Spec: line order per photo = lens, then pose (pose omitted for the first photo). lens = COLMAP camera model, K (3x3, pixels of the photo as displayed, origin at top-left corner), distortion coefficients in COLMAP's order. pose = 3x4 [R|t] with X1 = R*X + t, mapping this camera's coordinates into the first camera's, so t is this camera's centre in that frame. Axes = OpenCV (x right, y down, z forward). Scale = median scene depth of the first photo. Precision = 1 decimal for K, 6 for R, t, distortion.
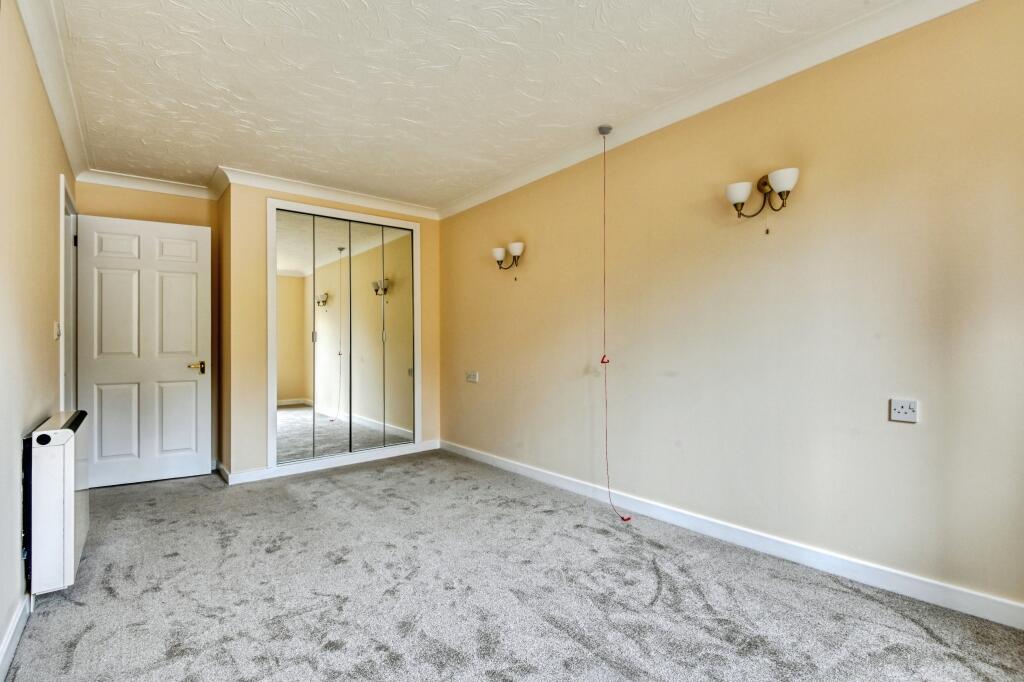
lens RADIAL K [[478.5, 0, 509.2], [0, 478.5, 335.9], [0, 0, 1]] dist [-0.001874, -0.011178]
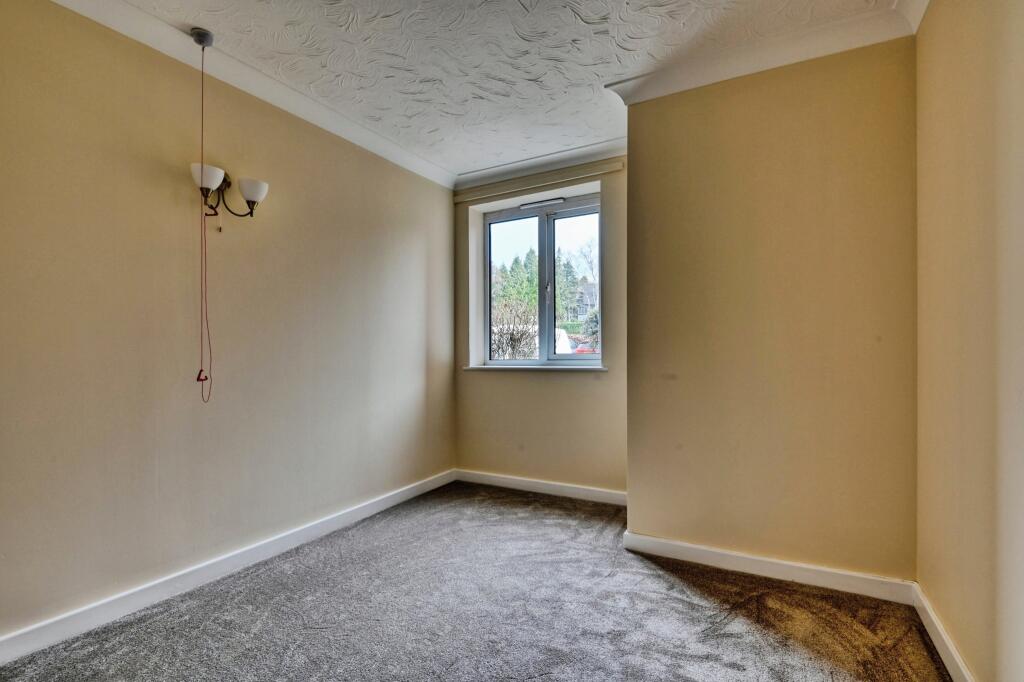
lens RADIAL K [[478.5, 0, 509.2], [0, 478.5, 335.9], [0, 0, 1]] dist [-0.001874, -0.011178]
pose [[-0.373110, 0.002959, 0.927783, -0.587345], [-0.005714, 0.999969, -0.005487, -0.005610], [-0.927770, -0.007349, -0.373081, 0.848357]]
